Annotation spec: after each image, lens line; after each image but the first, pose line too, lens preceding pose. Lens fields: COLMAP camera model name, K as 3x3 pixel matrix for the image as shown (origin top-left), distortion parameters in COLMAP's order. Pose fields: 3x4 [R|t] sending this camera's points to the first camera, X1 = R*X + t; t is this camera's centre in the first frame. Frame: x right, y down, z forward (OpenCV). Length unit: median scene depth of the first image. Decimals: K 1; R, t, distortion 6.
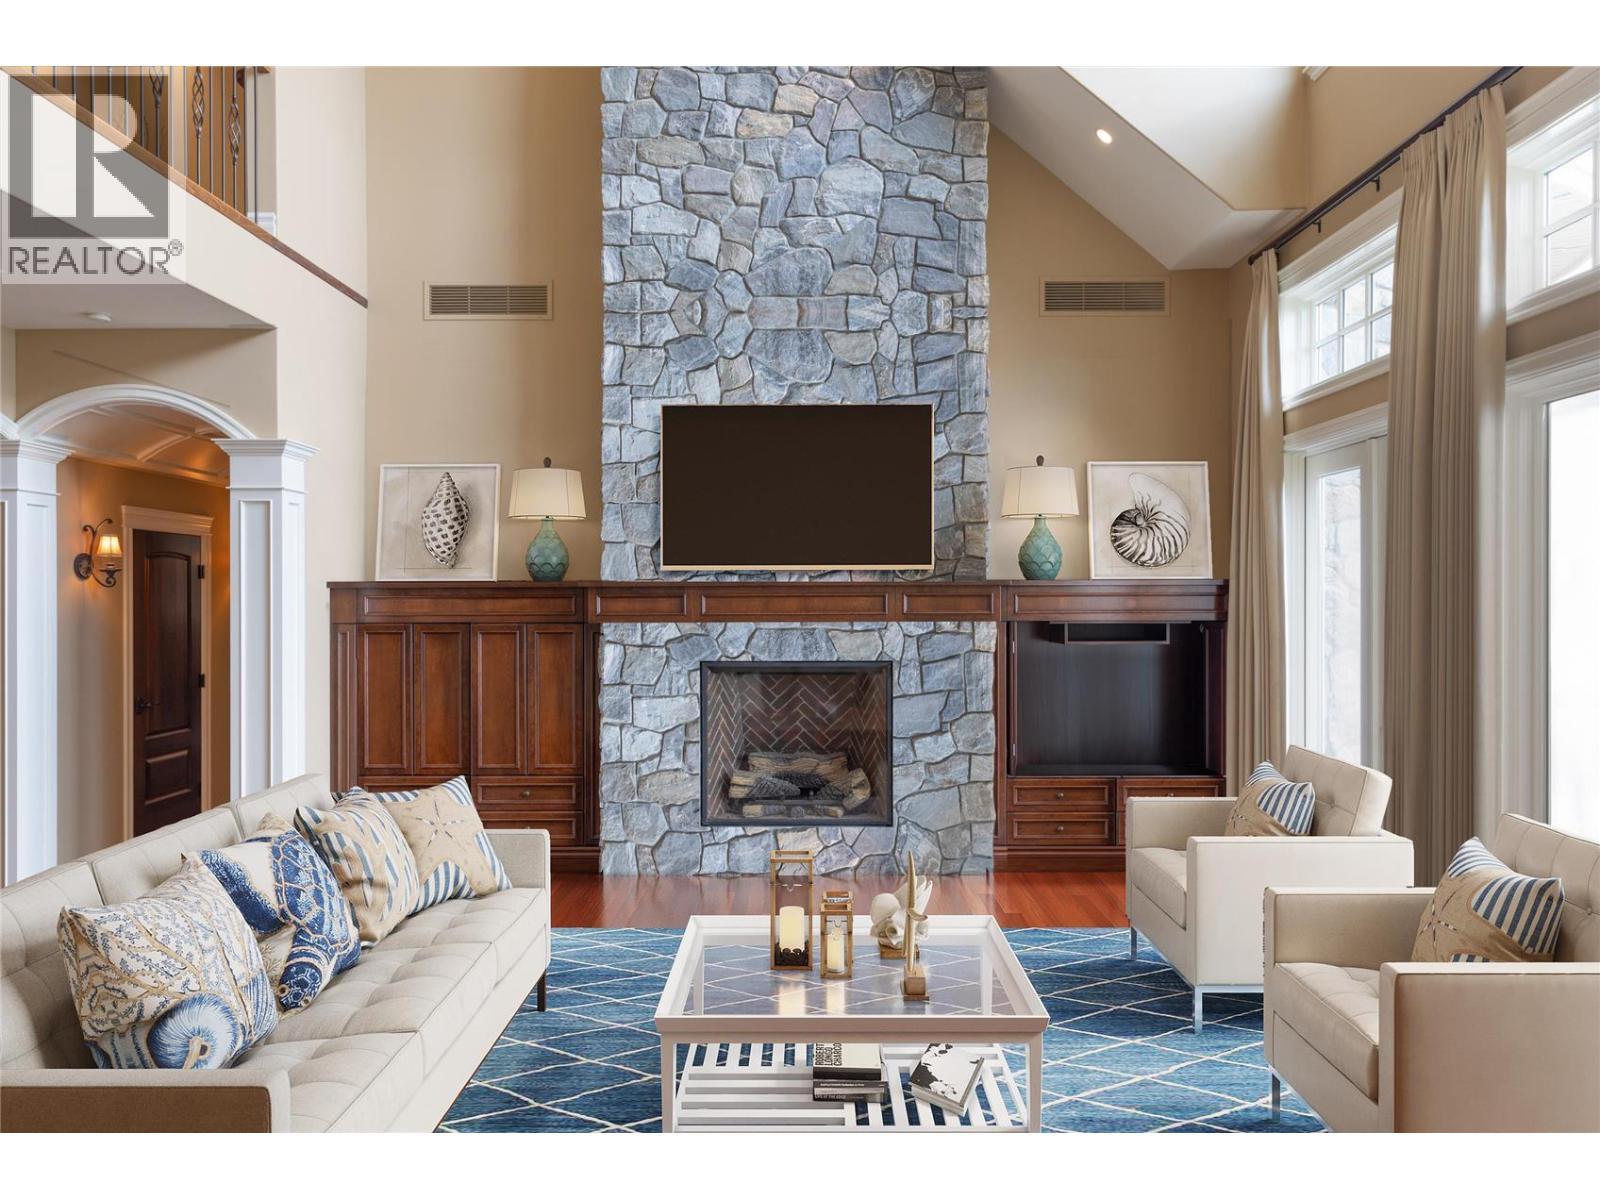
lens RADIAL K [[1067.0, 0, 795.0], [0, 1067.0, 594.7], [0, 0, 1]] dist [0.009818, -0.002618]
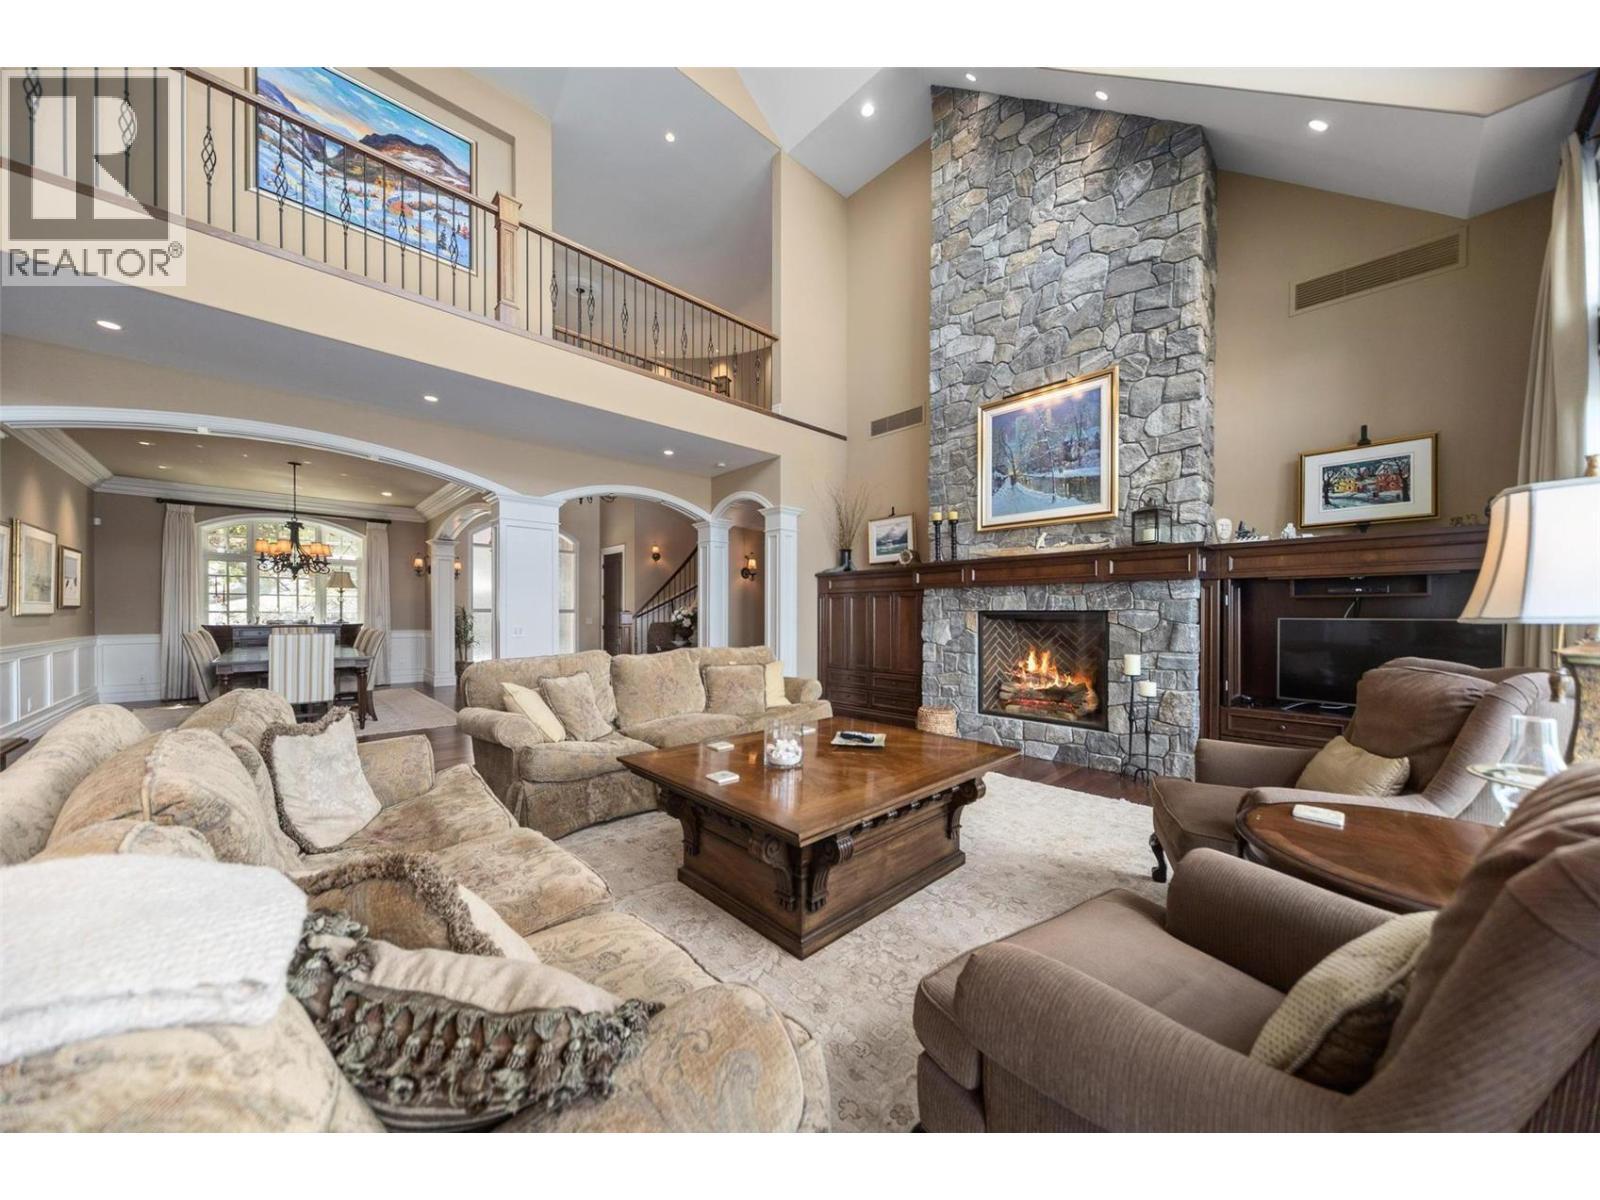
lens RADIAL K [[552.5, 0, 794.5], [0, 552.5, 614.0], [0, 0, 1]] dist [0.003289, -0.000594]
pose [[0.692963, 0.003325, -0.720966, 0.316781], [-0.000464, 0.999991, 0.004166, 0.062404], [0.720973, -0.002552, 0.692958, 0.217709]]
